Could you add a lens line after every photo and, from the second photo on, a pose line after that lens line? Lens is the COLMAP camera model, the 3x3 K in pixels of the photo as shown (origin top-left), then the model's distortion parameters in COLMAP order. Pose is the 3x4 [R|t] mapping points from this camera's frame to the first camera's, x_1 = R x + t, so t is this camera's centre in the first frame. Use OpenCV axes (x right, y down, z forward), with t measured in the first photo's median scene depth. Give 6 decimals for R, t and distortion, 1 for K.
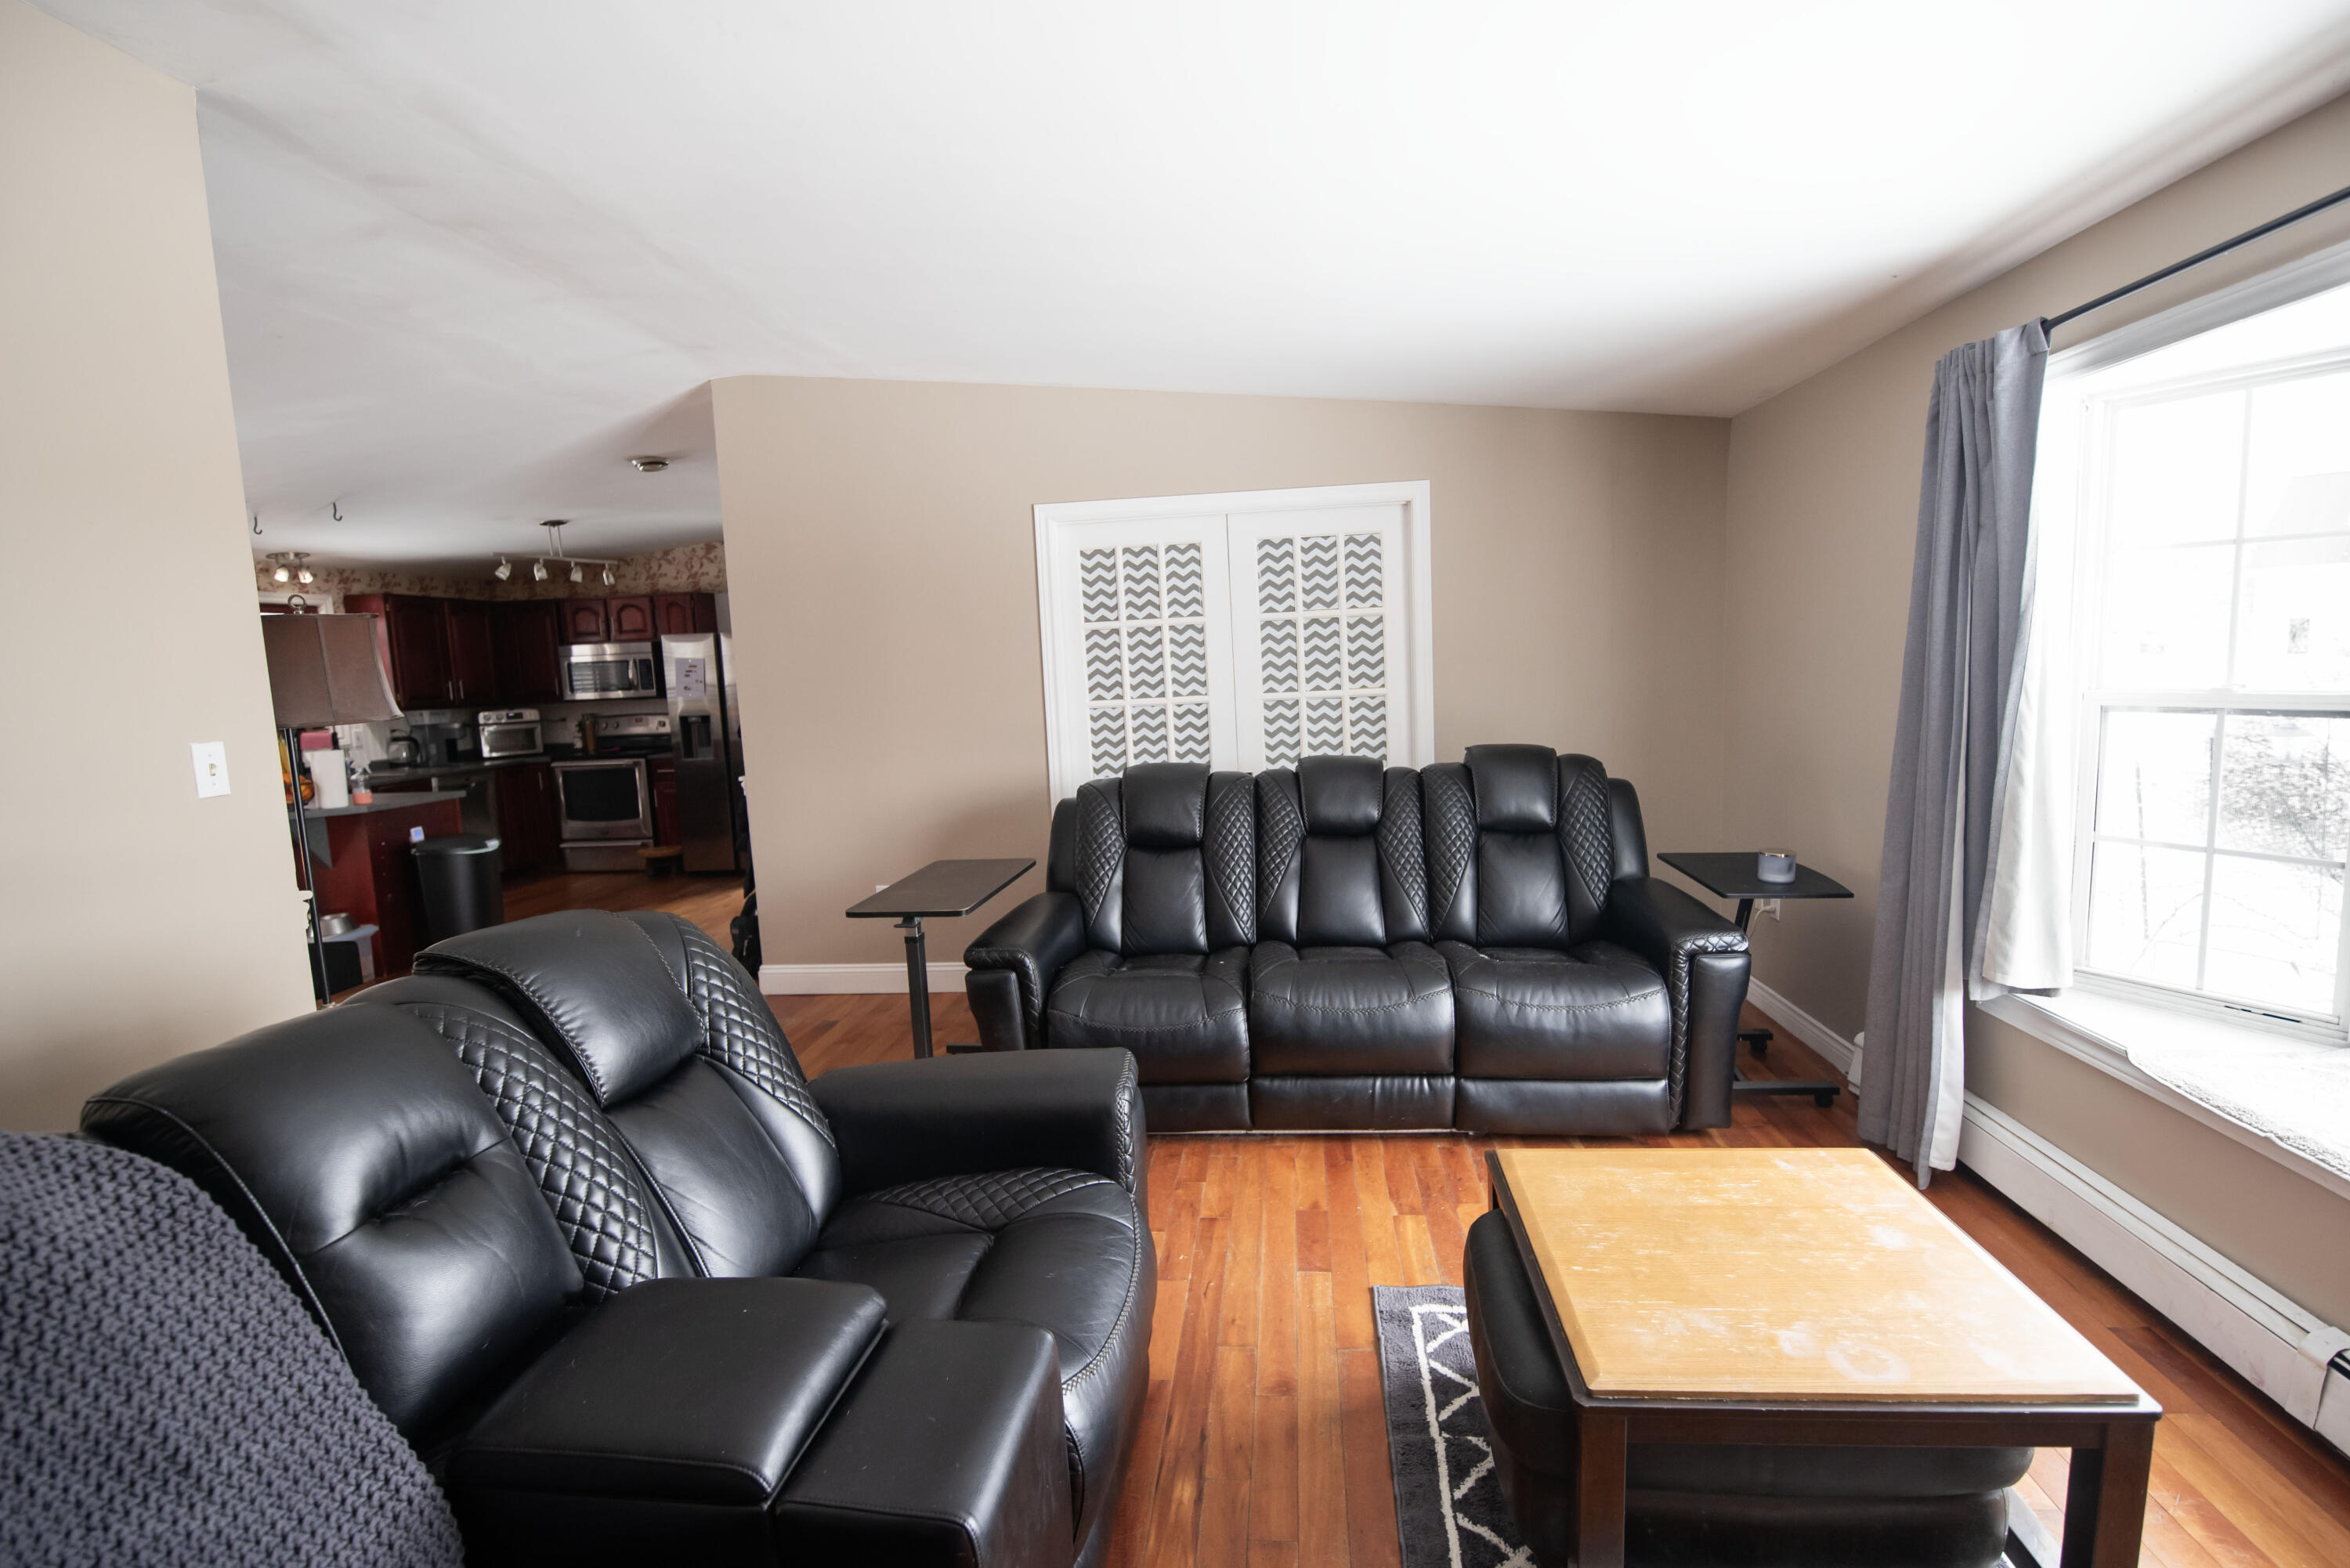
lens RADIAL K [[1050.2, 0, 1189.5], [0, 1050.2, 786.4], [0, 0, 1]] dist [0.001302, -0.012011]
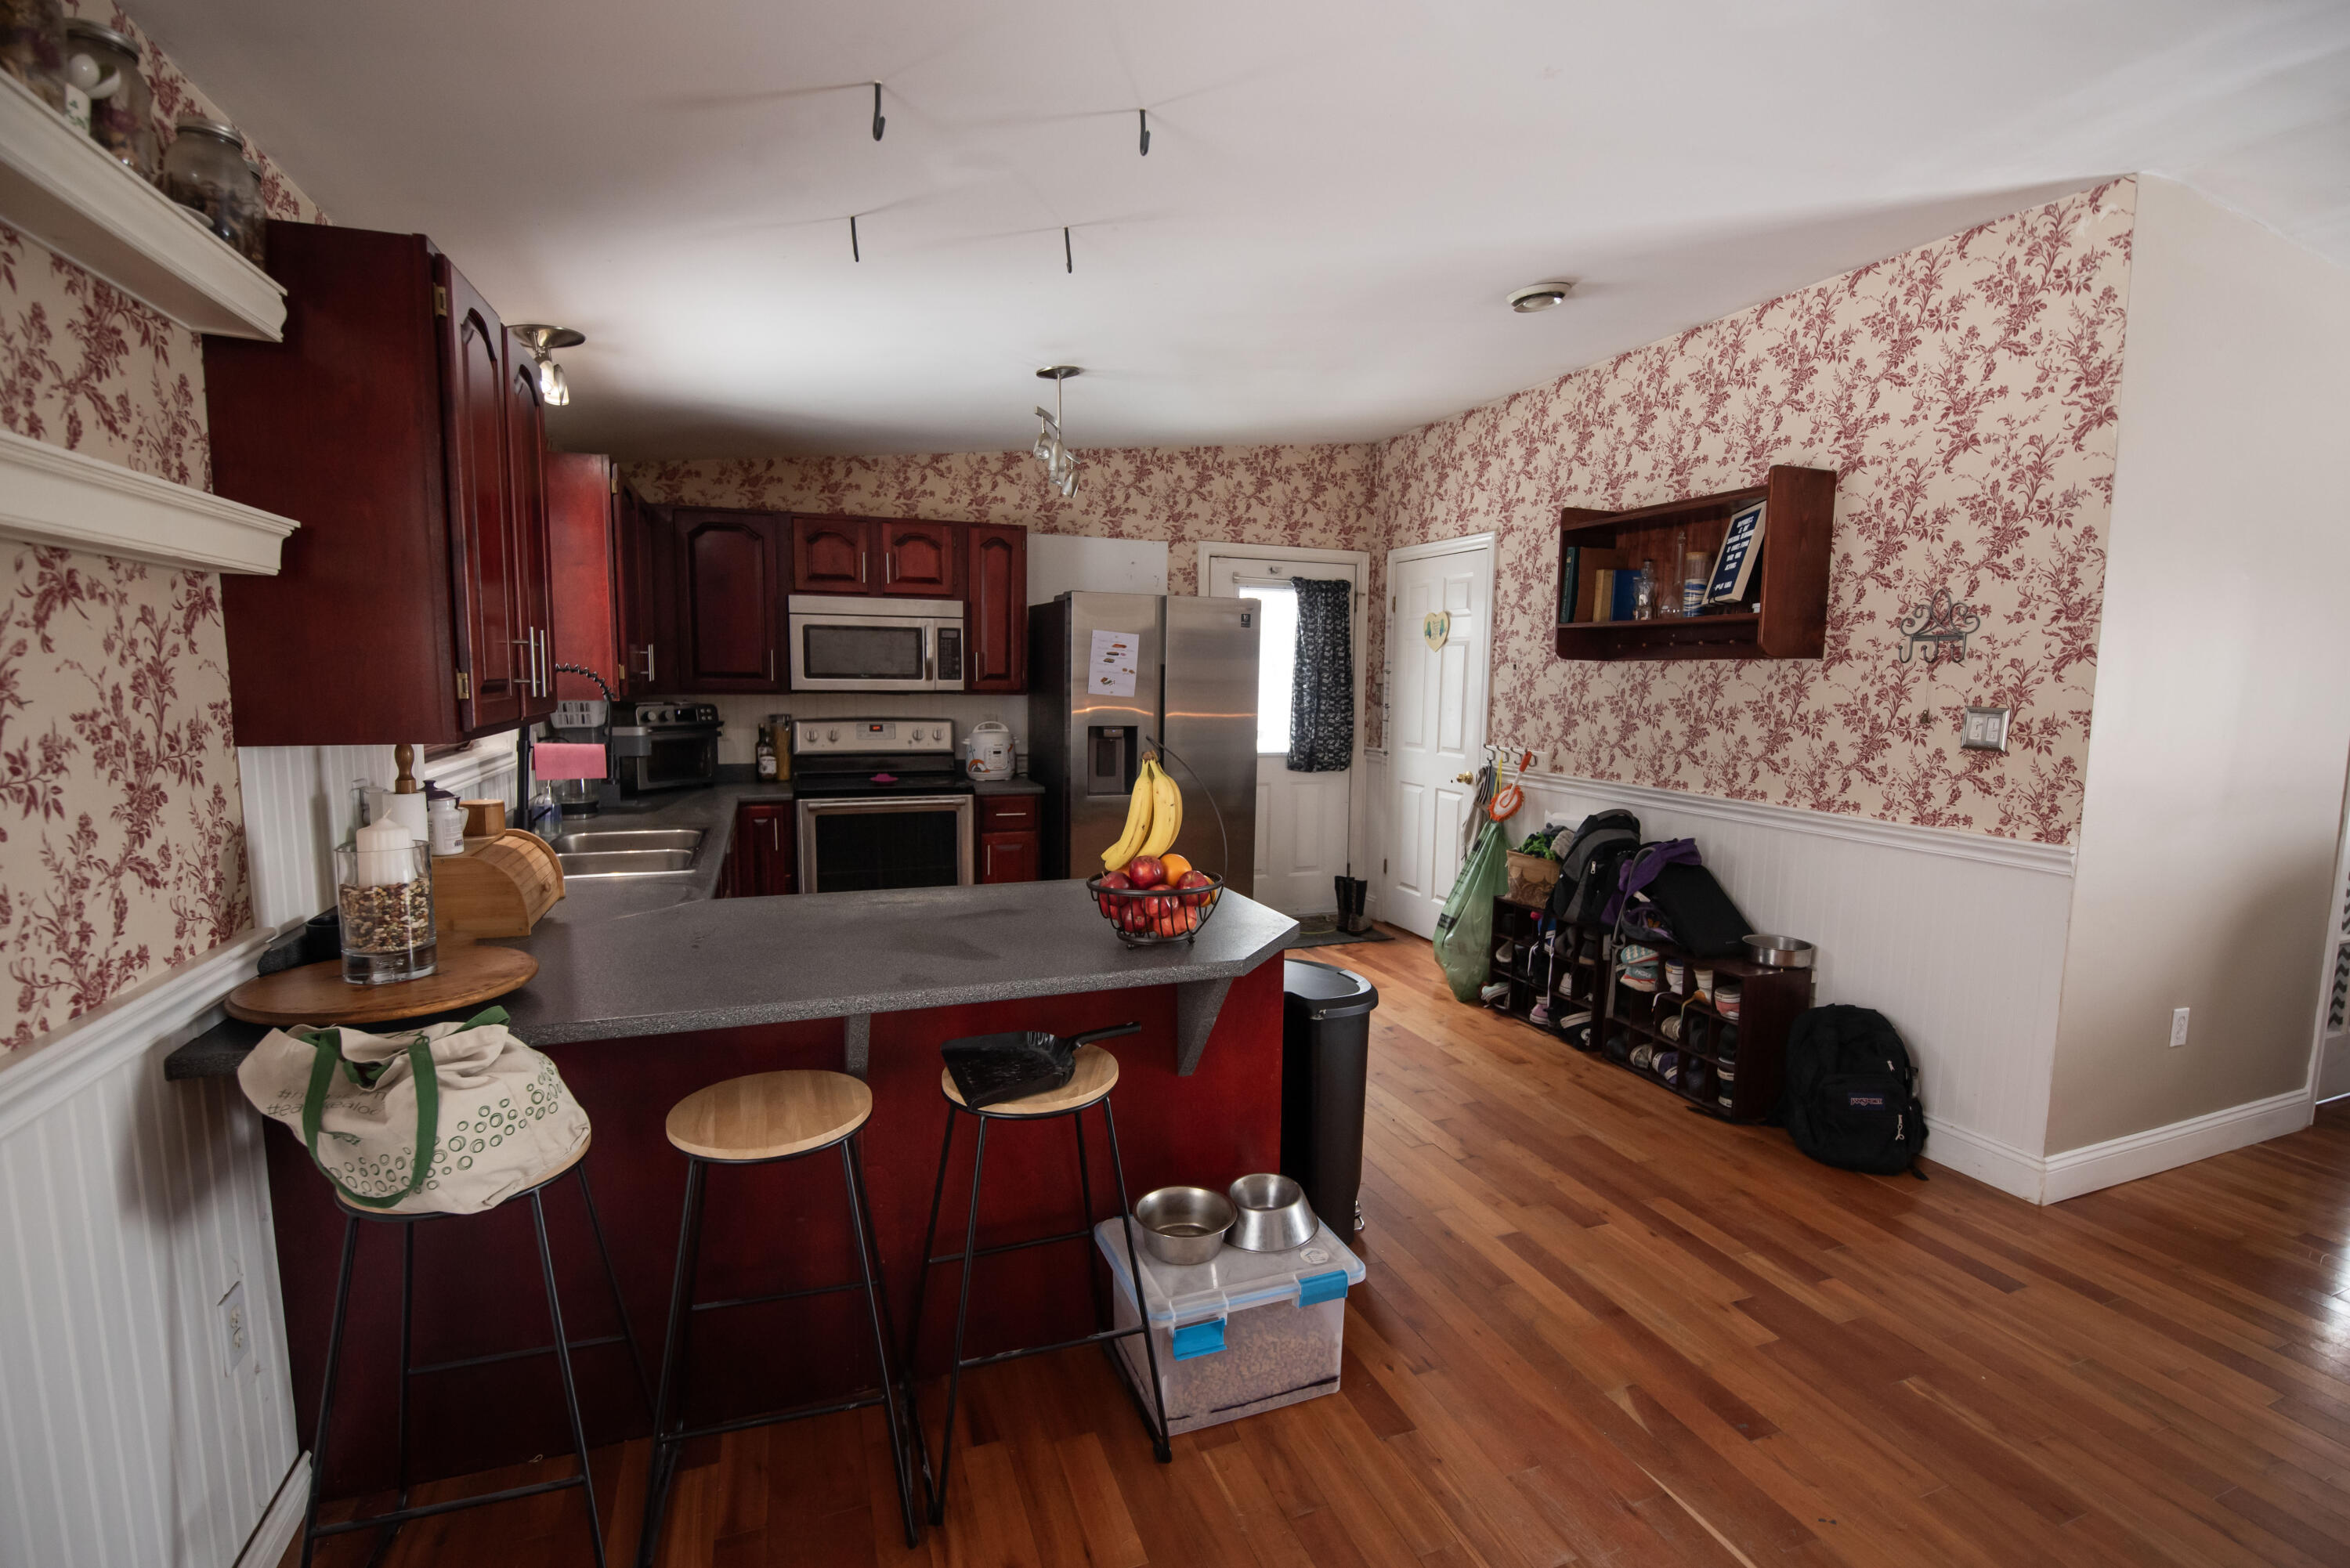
lens RADIAL K [[1033.1, 0, 1161.0], [0, 1033.1, 778.6], [0, 0, 1]] dist [-0.002386, -0.010582]
pose [[0.895016, 0.006770, 0.445982, -0.682757], [0.003276, 0.999758, -0.021752, -0.022395], [-0.446021, 0.020929, 0.894778, 0.425077]]
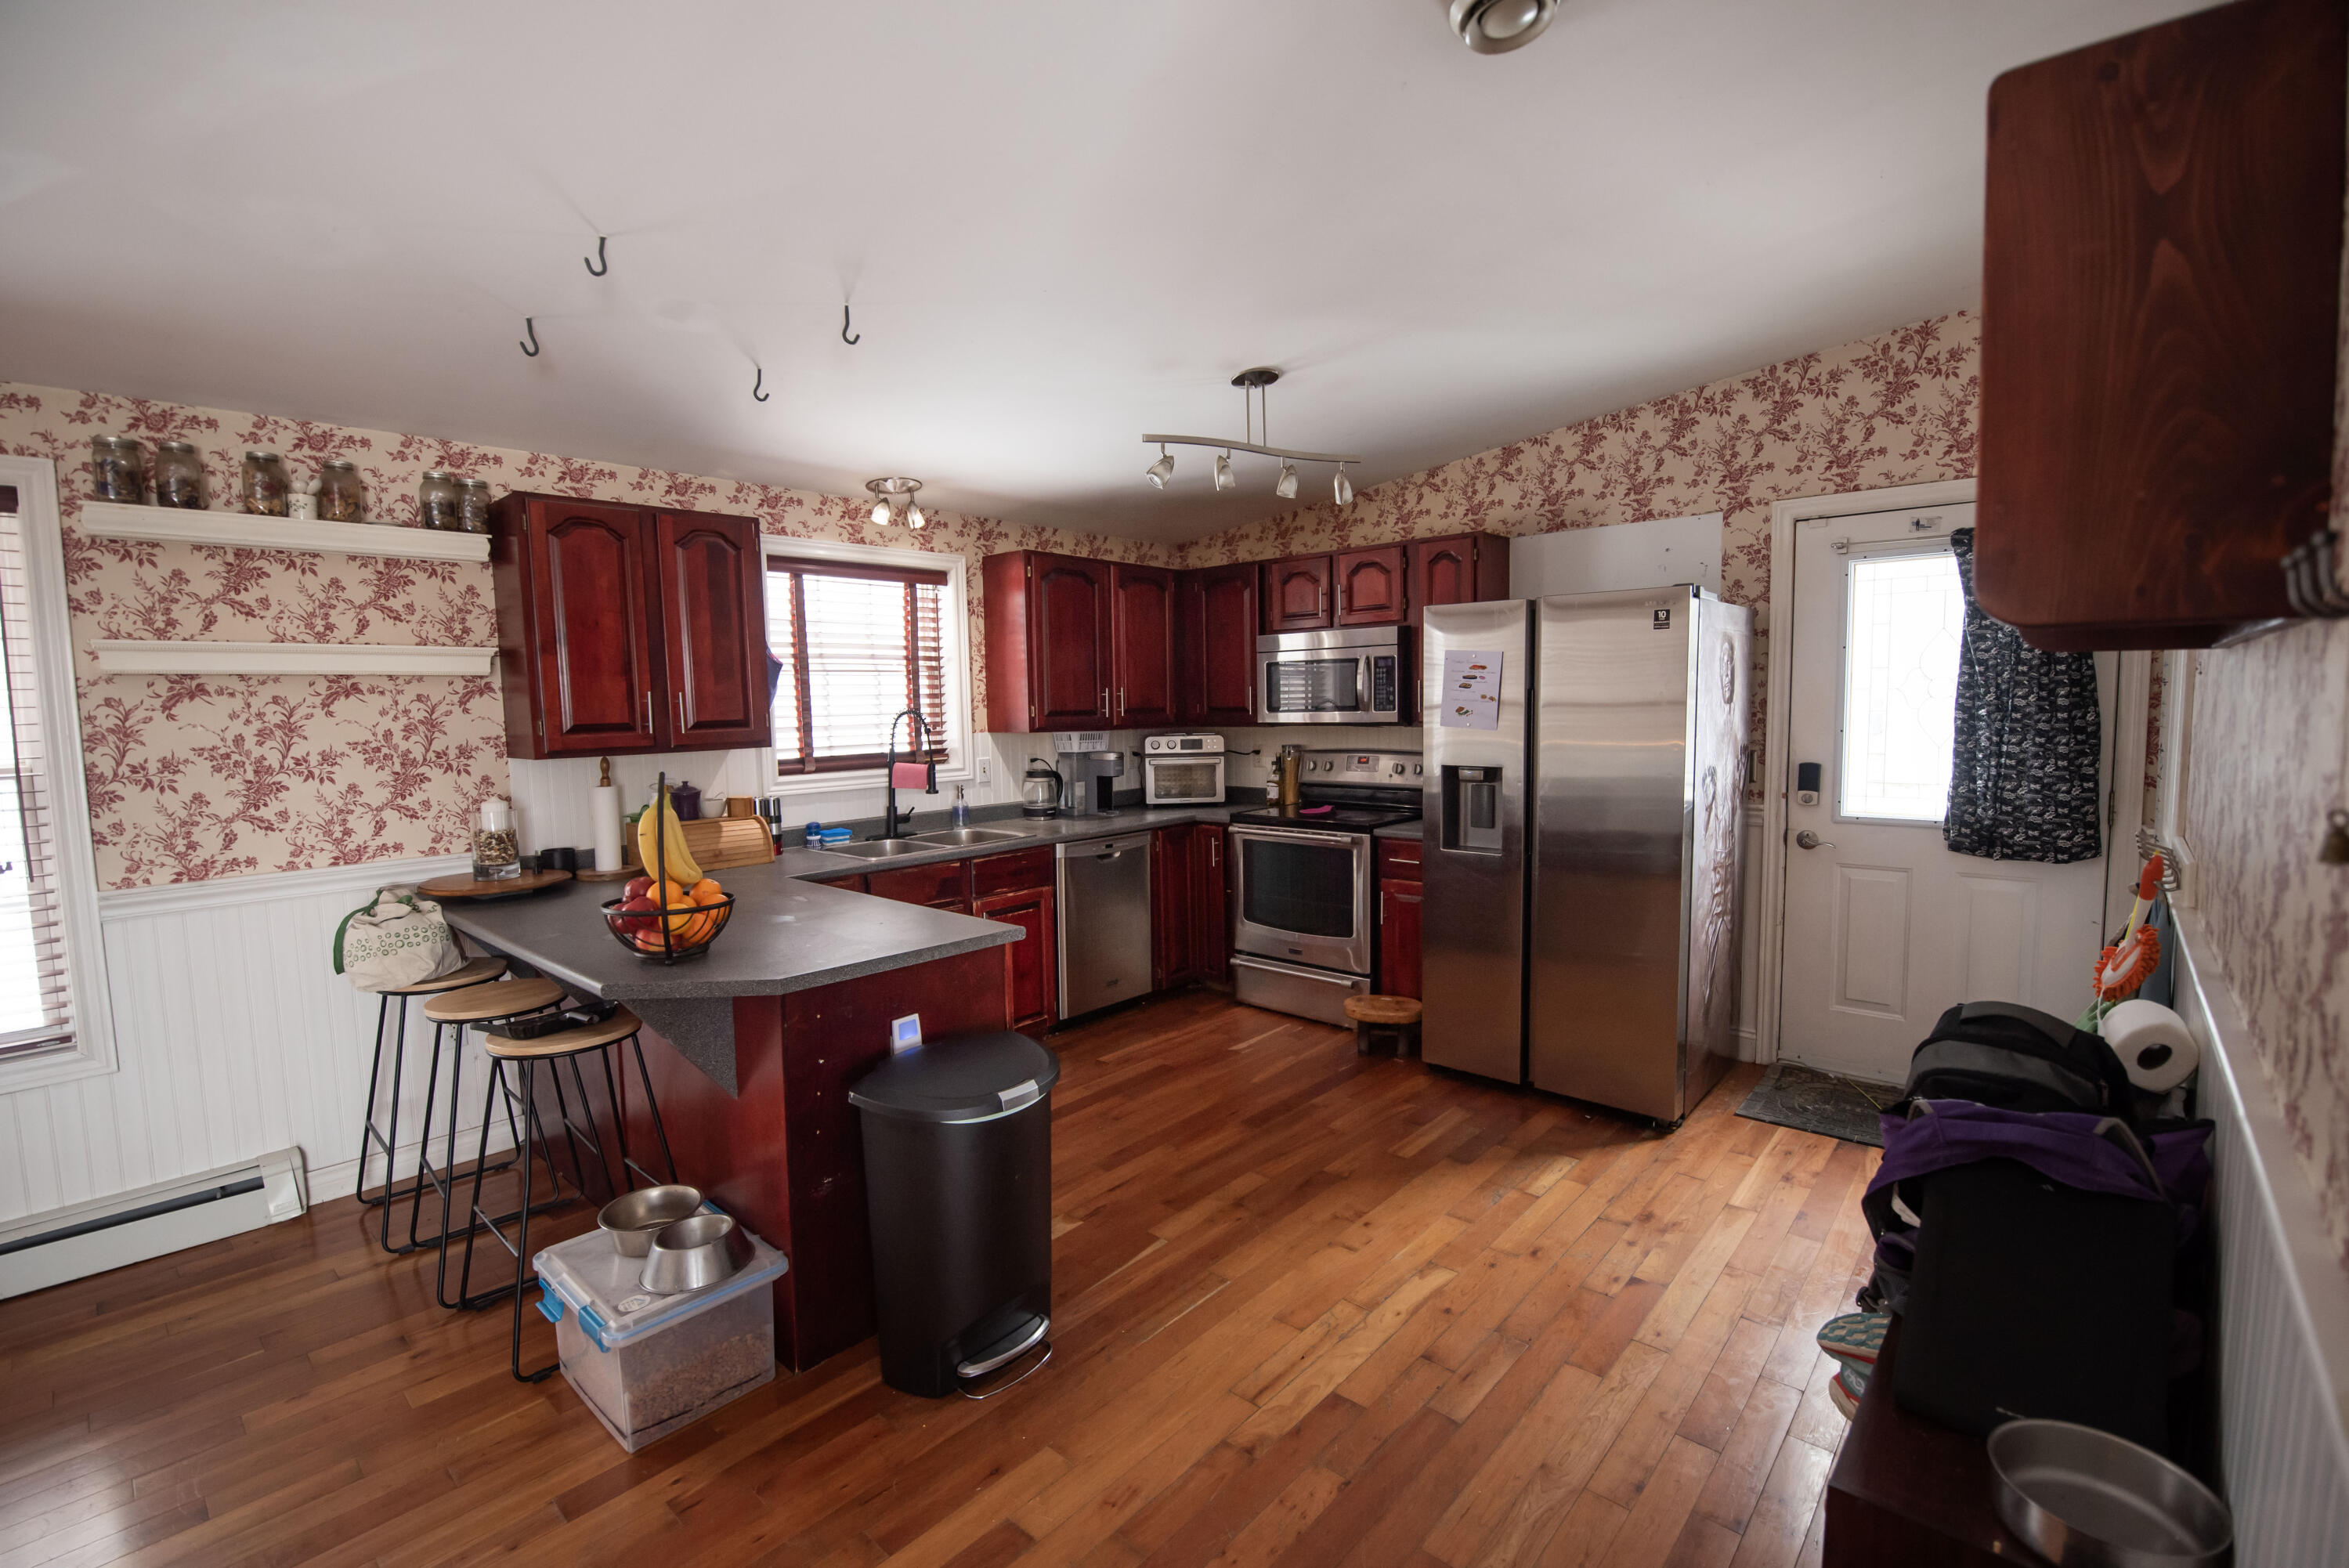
lens RADIAL K [[1049.8, 0, 1189.0], [0, 1049.8, 786.4], [0, 0, 1]] dist [0.001302, -0.012011]
pose [[0.808609, 0.073529, -0.583734, -0.272986], [-0.085161, 0.996339, 0.007534, -0.047771], [0.582151, 0.043619, 0.811910, 0.490138]]
